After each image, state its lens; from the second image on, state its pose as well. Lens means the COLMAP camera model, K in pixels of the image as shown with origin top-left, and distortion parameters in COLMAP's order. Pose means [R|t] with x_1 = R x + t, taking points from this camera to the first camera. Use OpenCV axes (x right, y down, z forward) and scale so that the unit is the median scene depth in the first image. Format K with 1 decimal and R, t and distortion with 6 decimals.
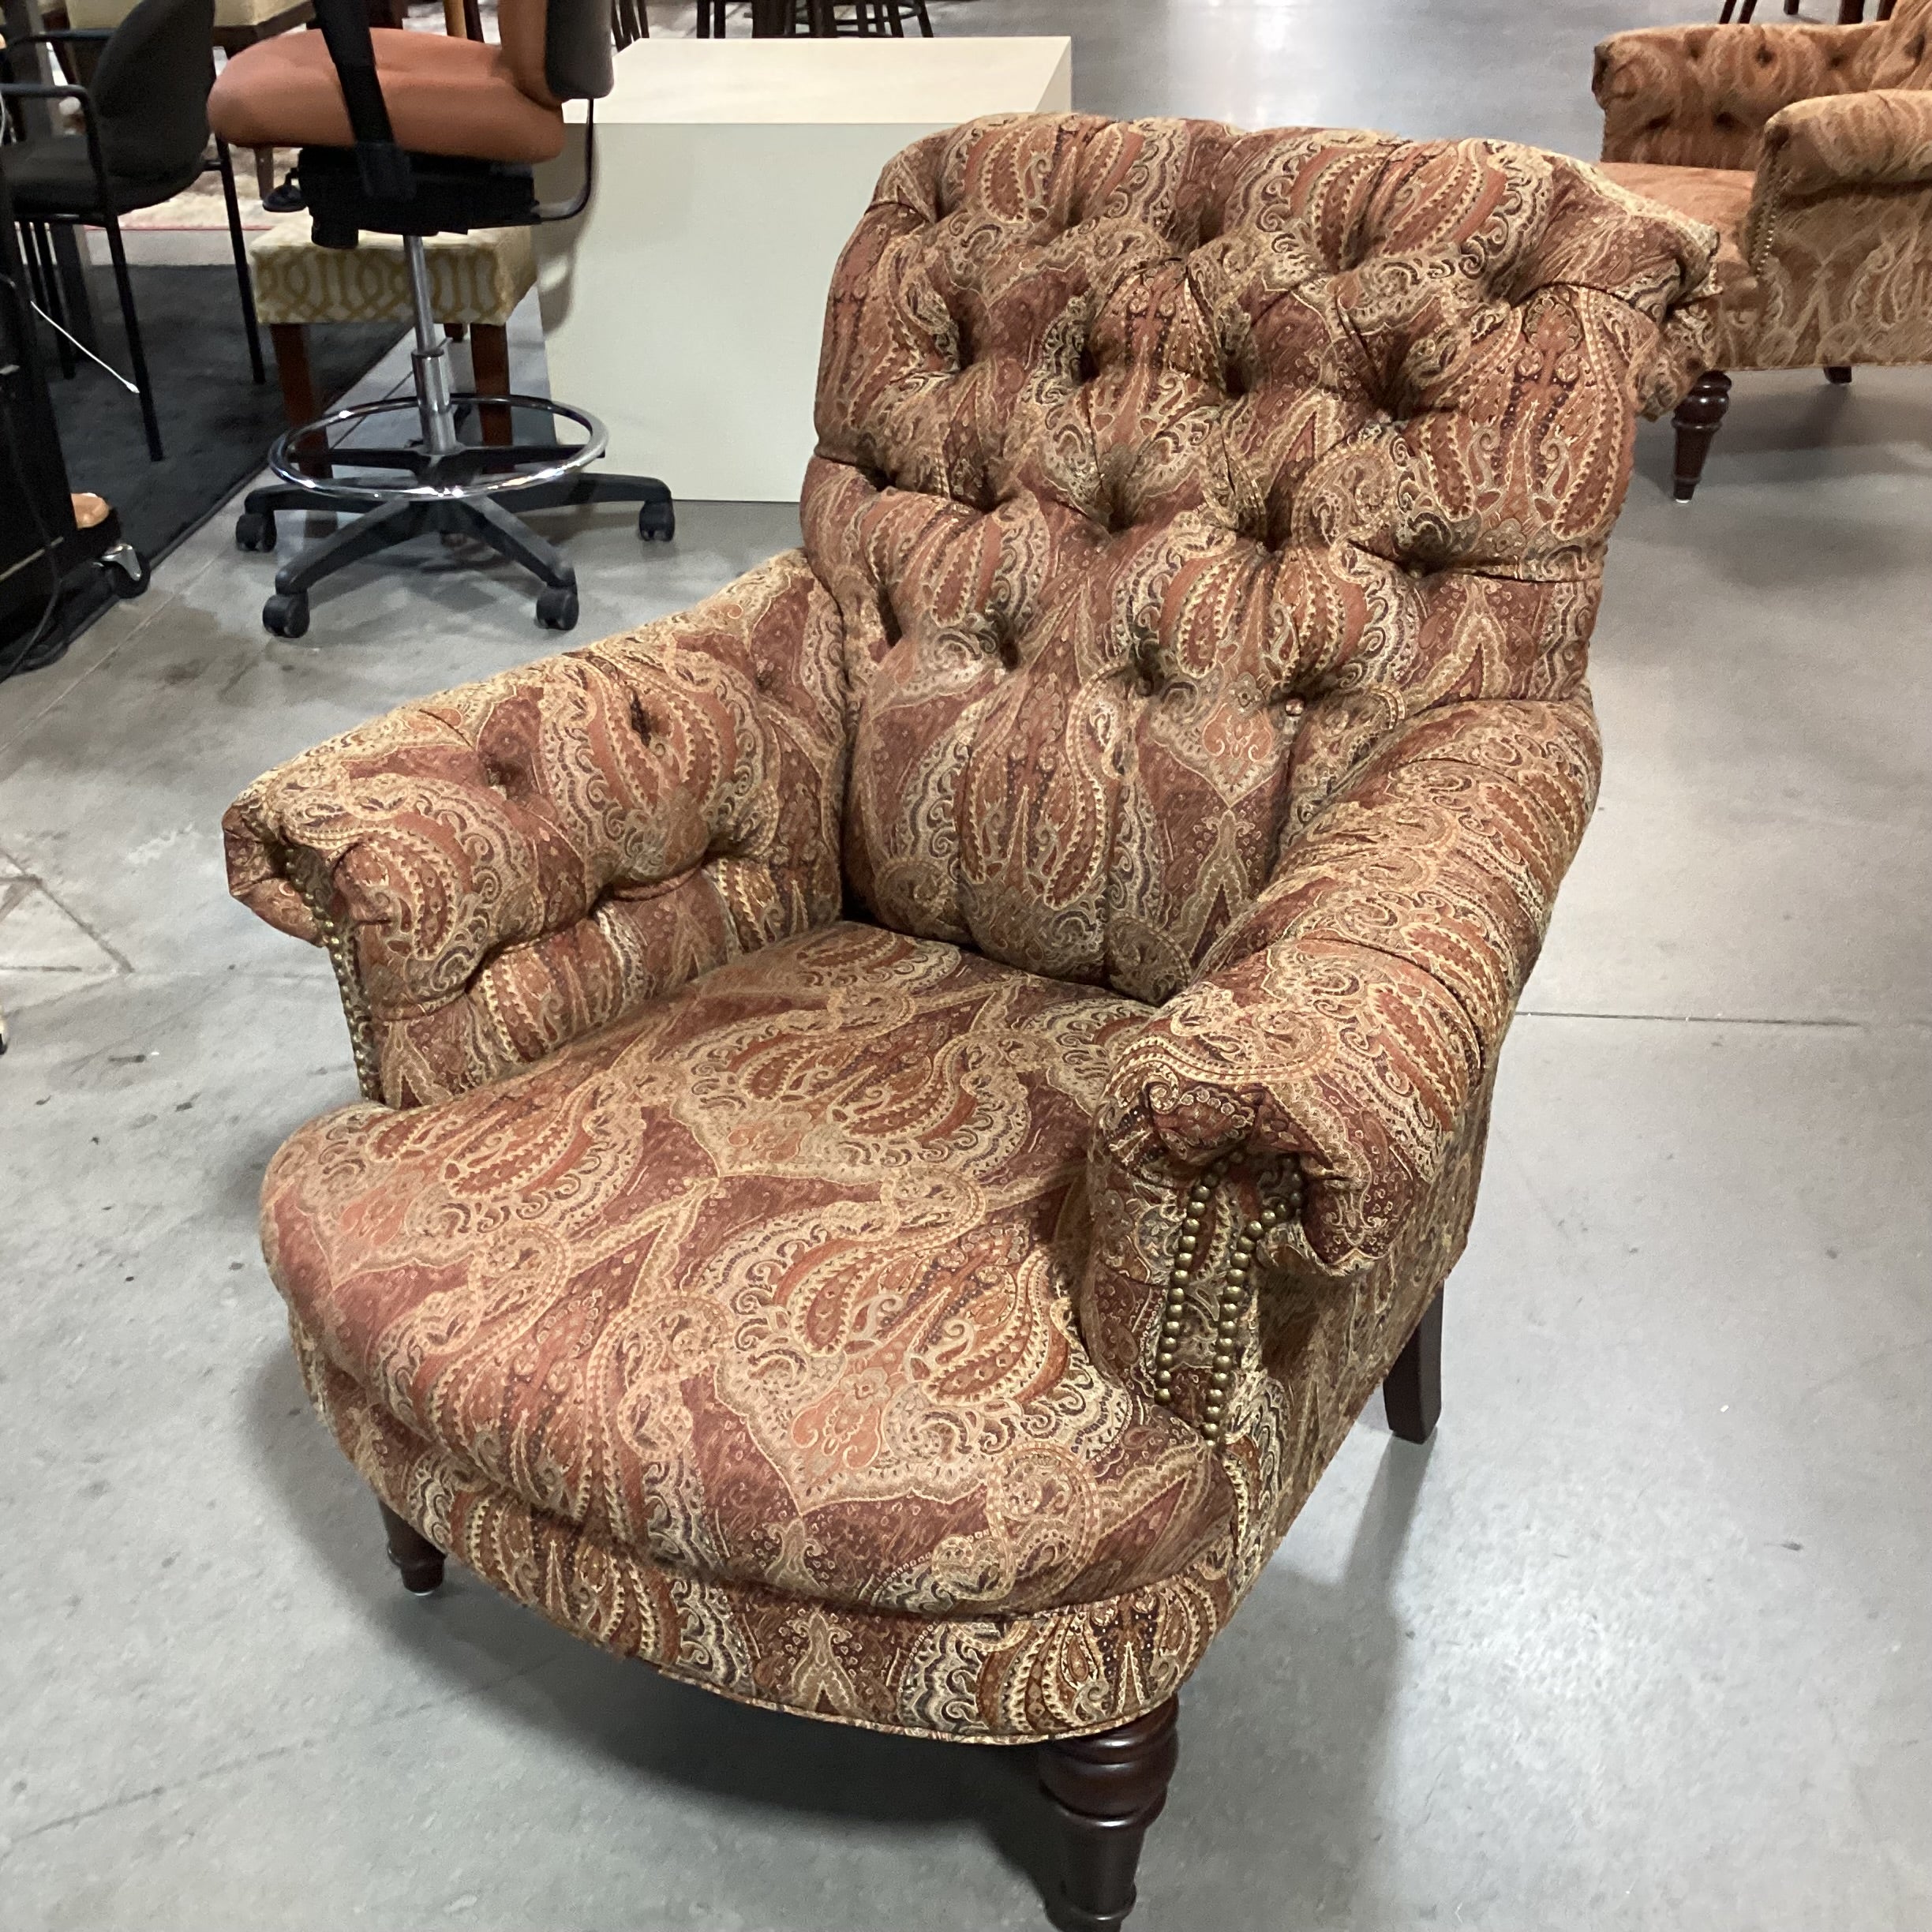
lens RADIAL K [[2328.7, 0, 966.9], [0, 2328.7, 947.3], [0, 0, 1]] dist [0.167946, -0.358310]
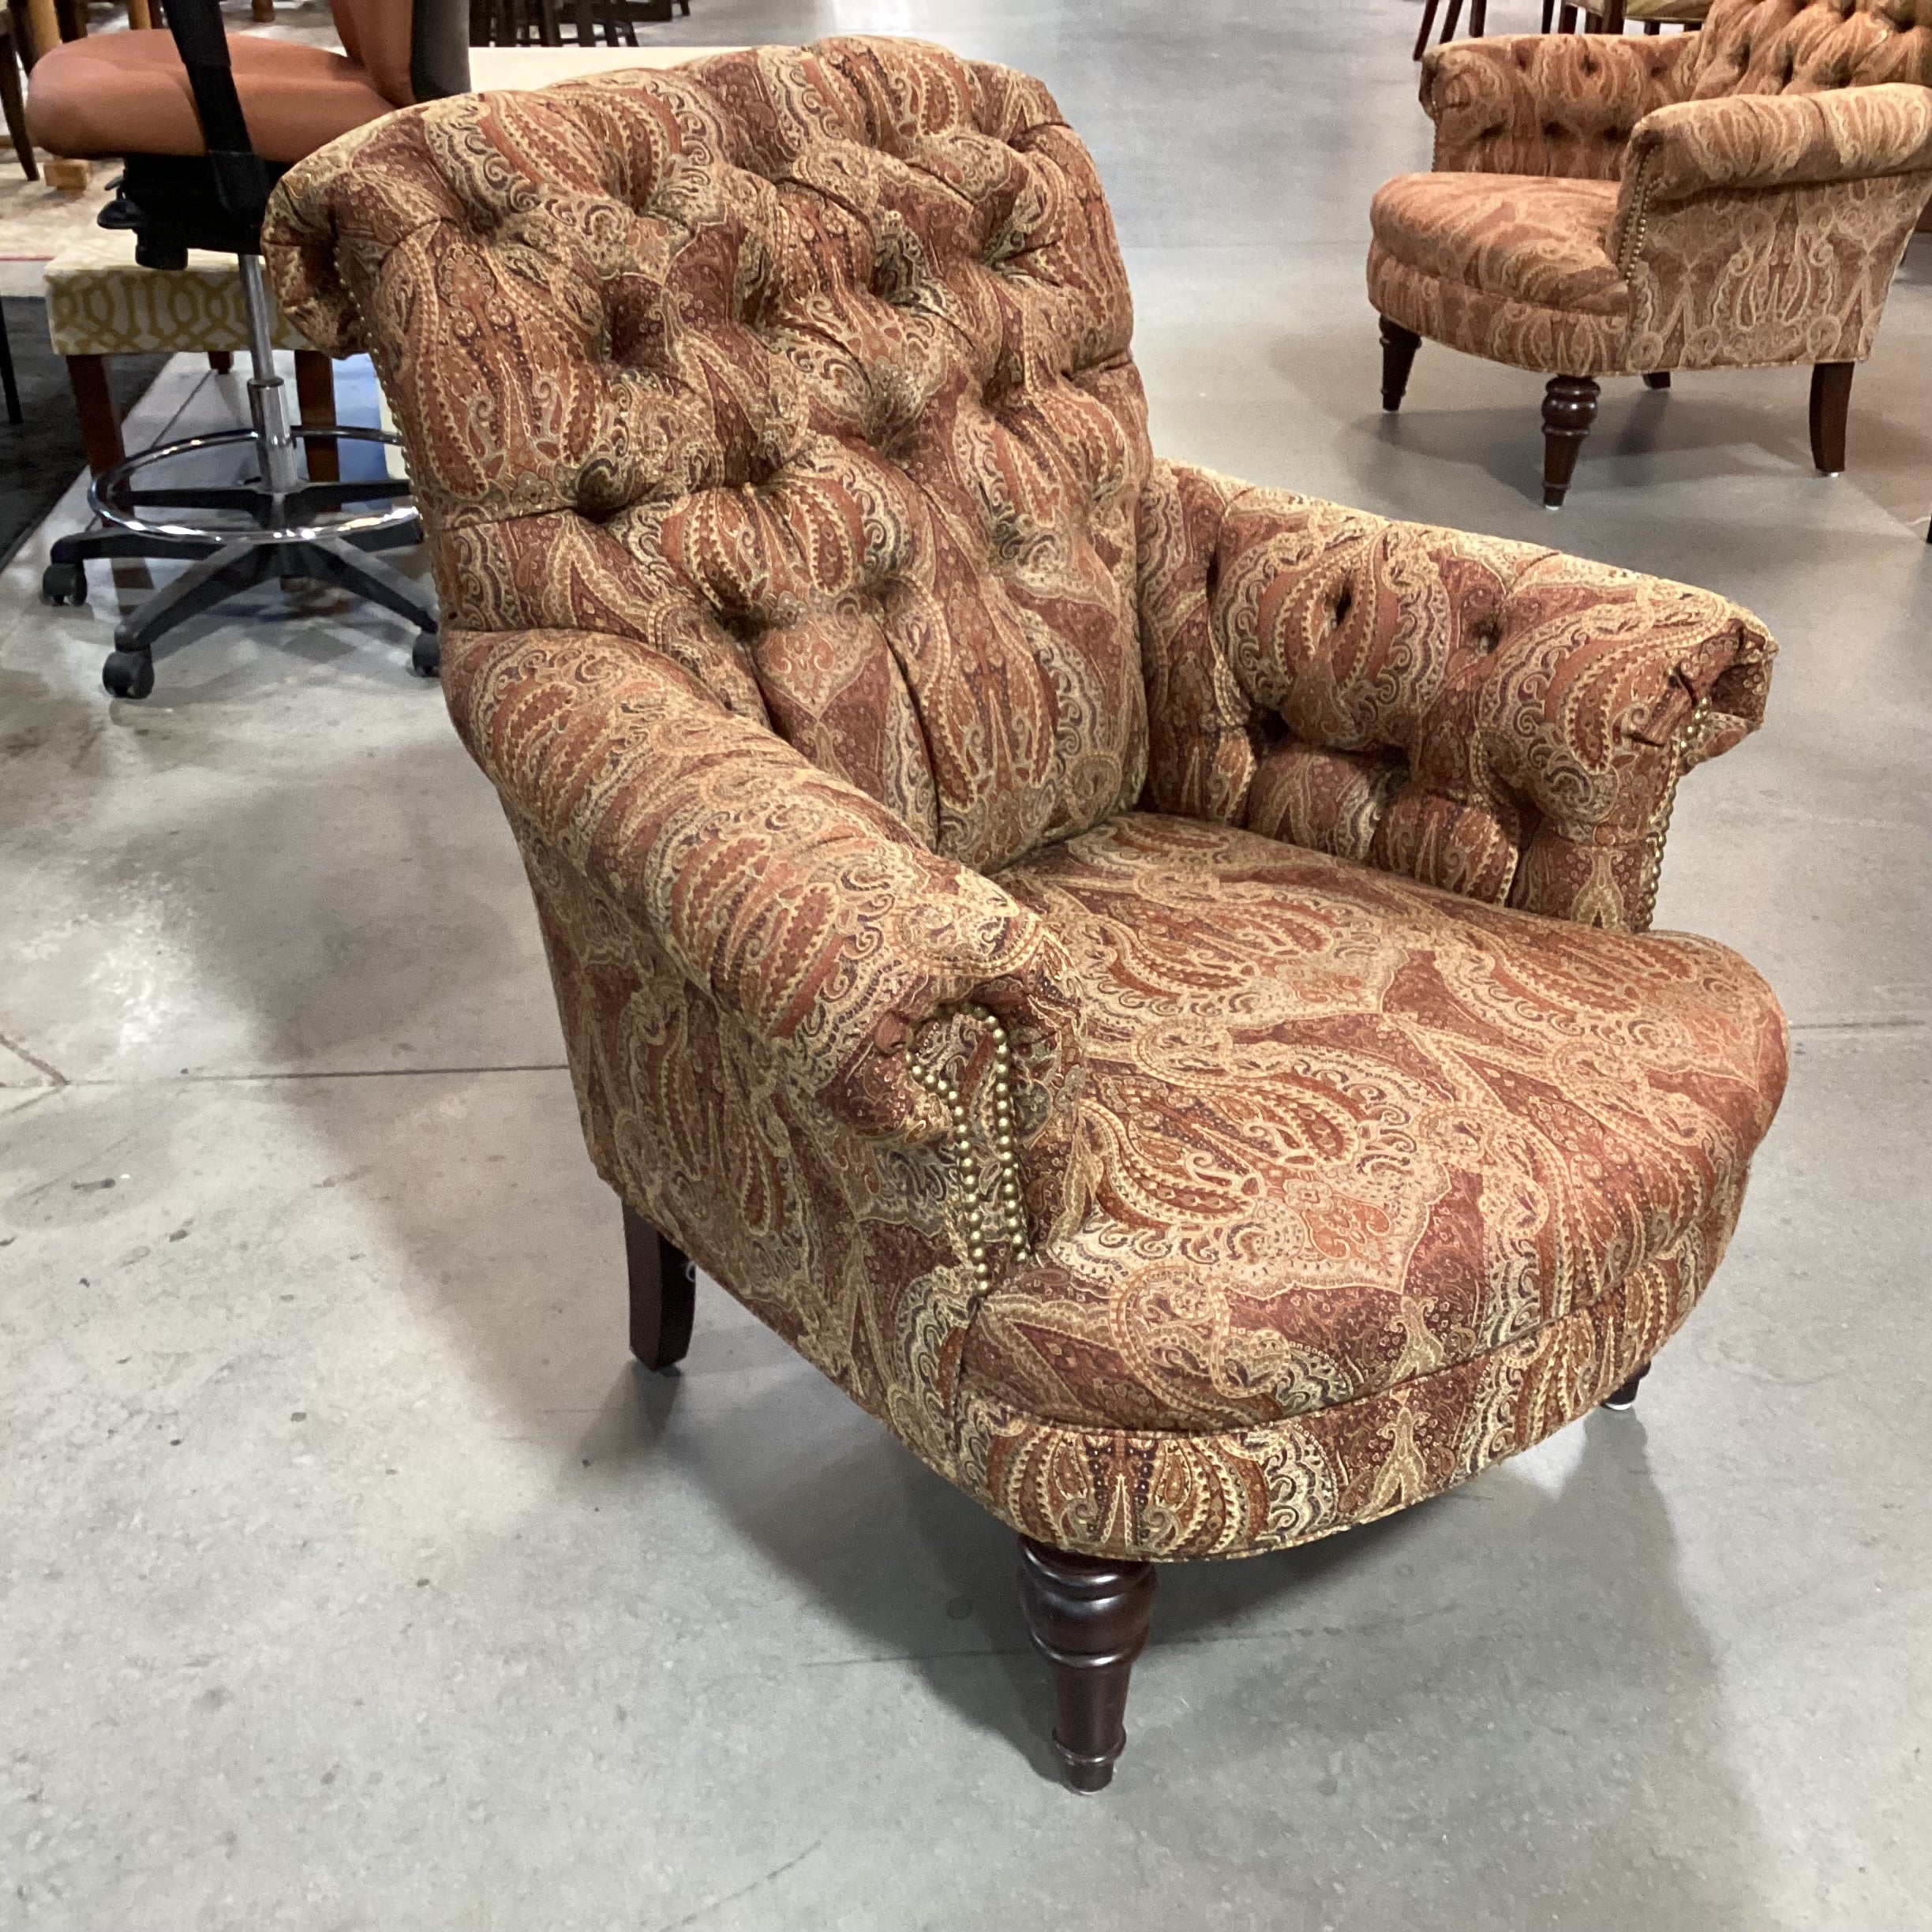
lens RADIAL K [[2314.8, 0, 969.3], [0, 2314.8, 947.6], [0, 0, 1]] dist [0.146273, -0.289814]
pose [[0.277242, -0.444594, 0.851747, -0.946950], [0.470096, 0.835909, 0.283312, -0.283158], [-0.837942, 0.321857, 0.440751, 0.631323]]
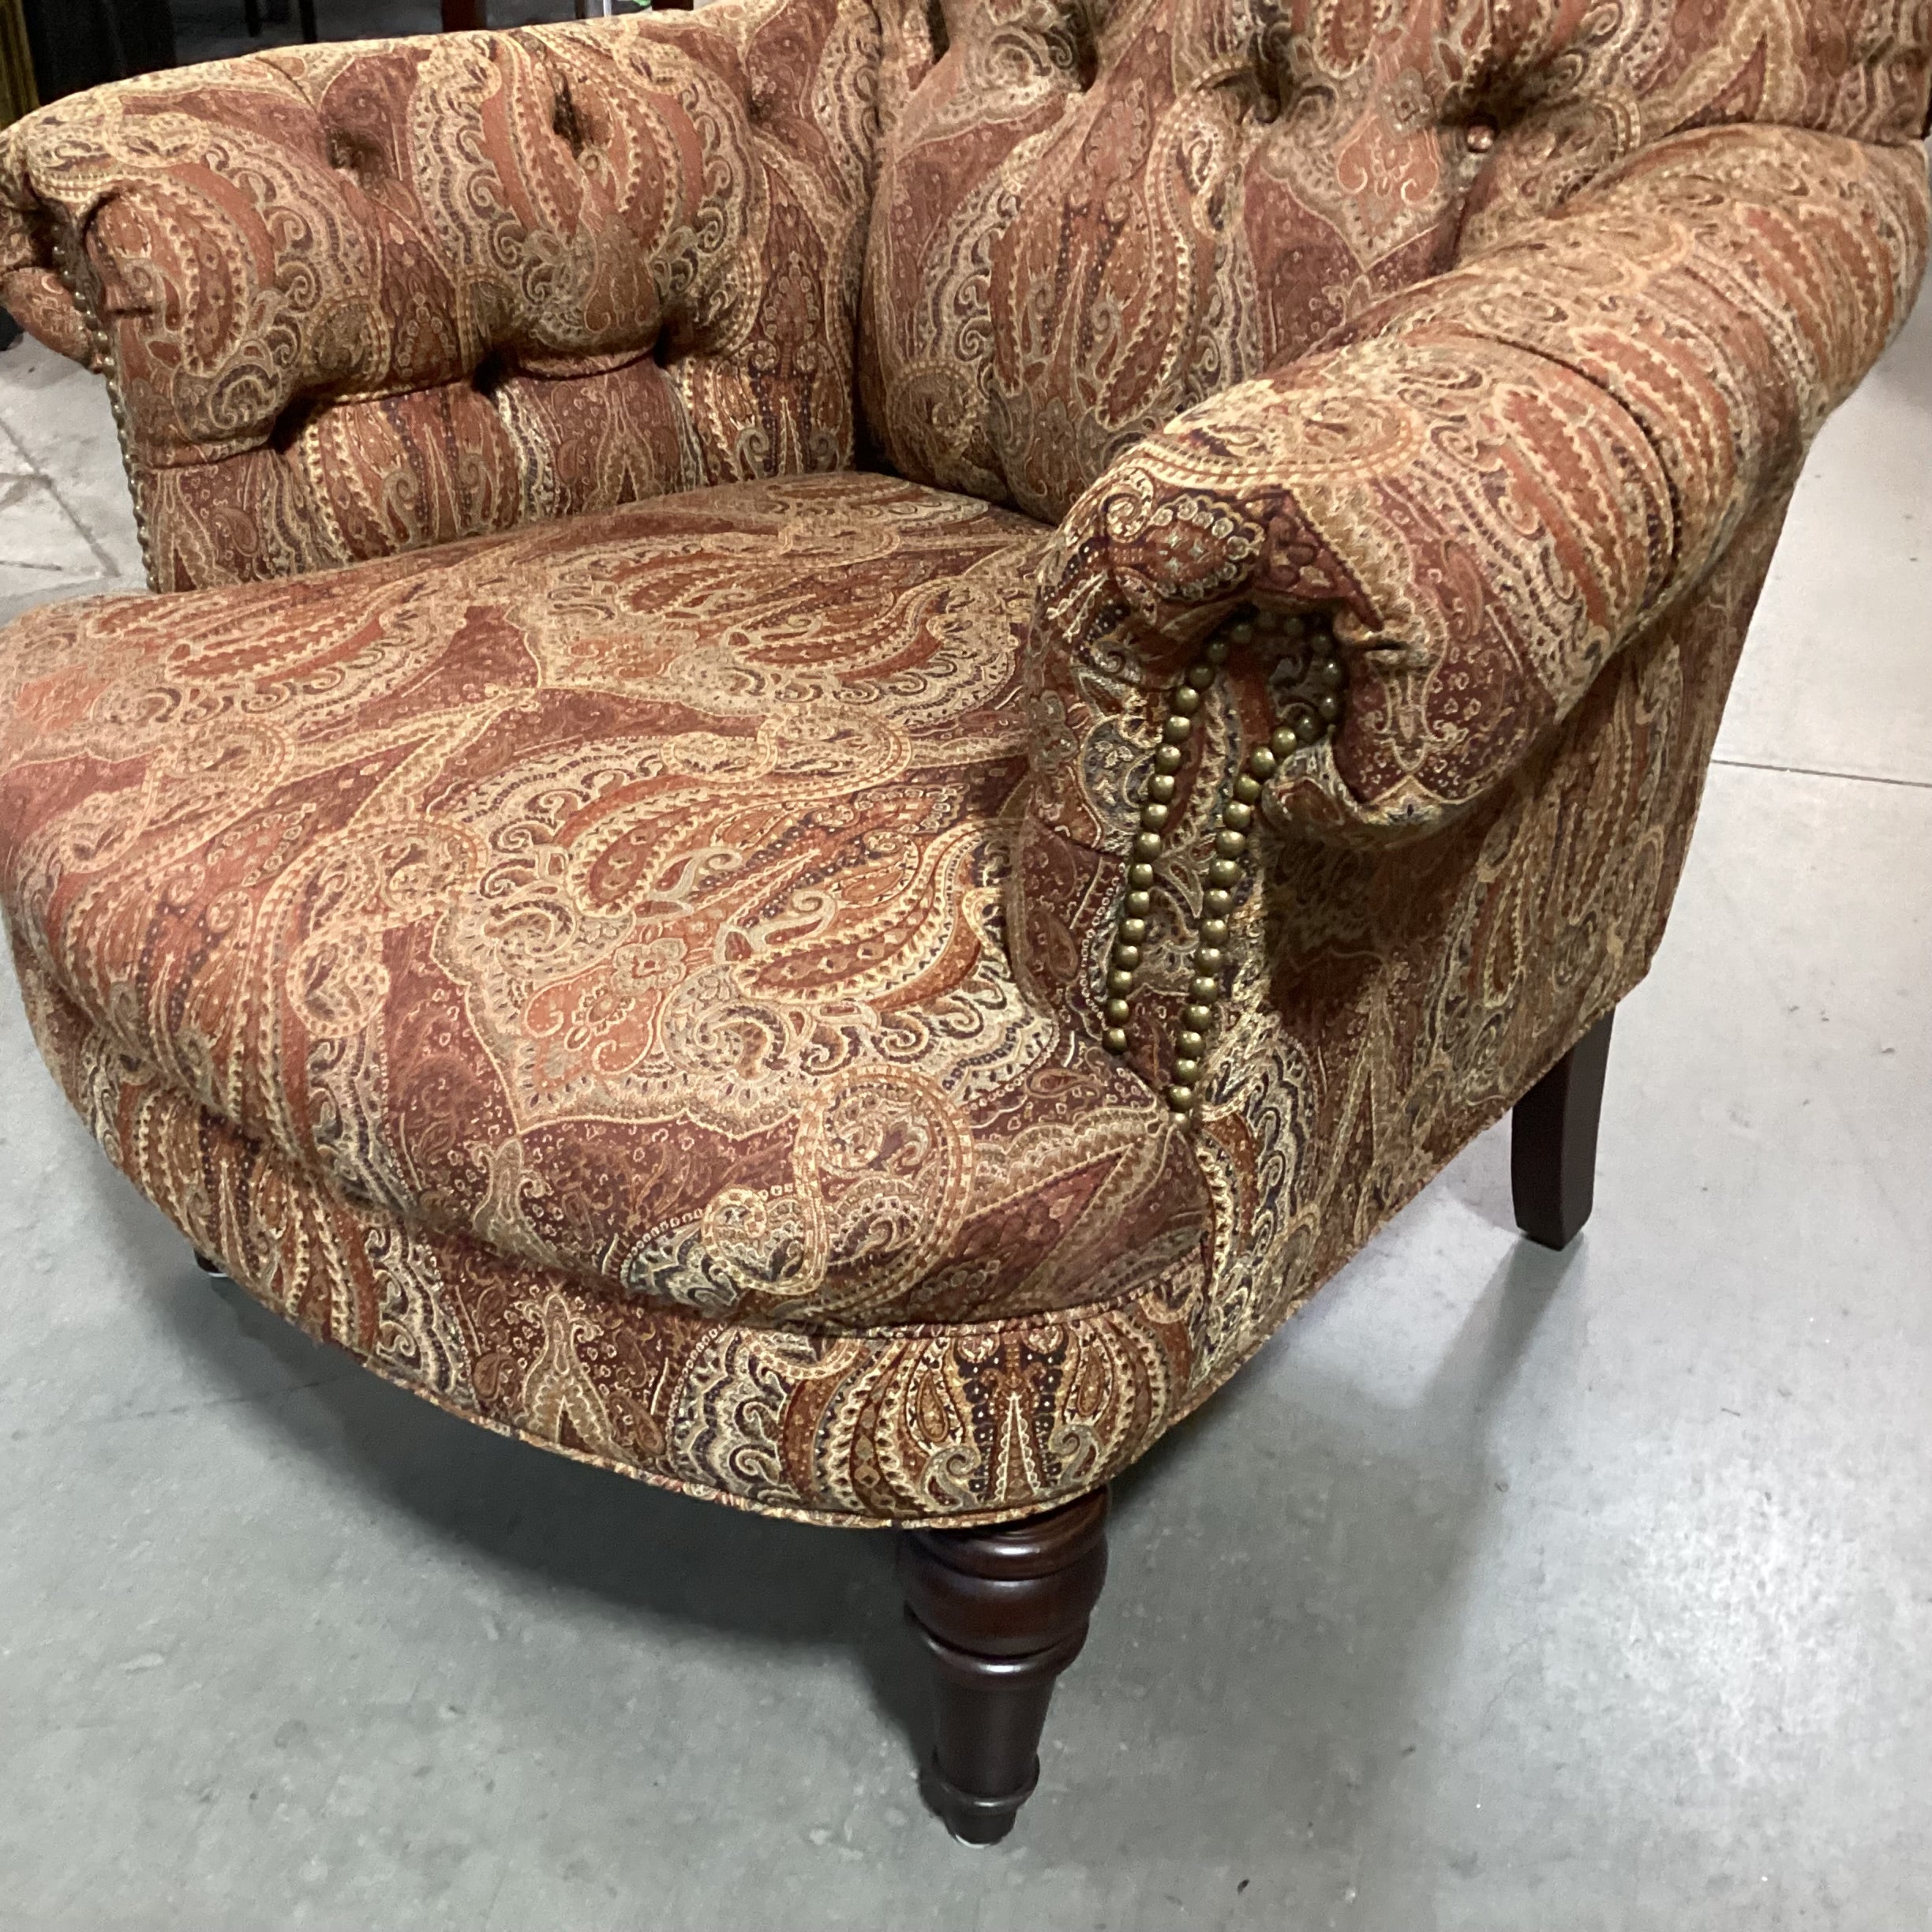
lens RADIAL K [[2314.8, 0, 969.3], [0, 2314.8, 947.6], [0, 0, 1]] dist [0.146273, -0.289814]
pose [[0.988830, 0.103899, -0.106863, 0.093604], [-0.099112, 0.993860, 0.049181, 0.117517], [0.111317, -0.038040, 0.993057, 0.301181]]
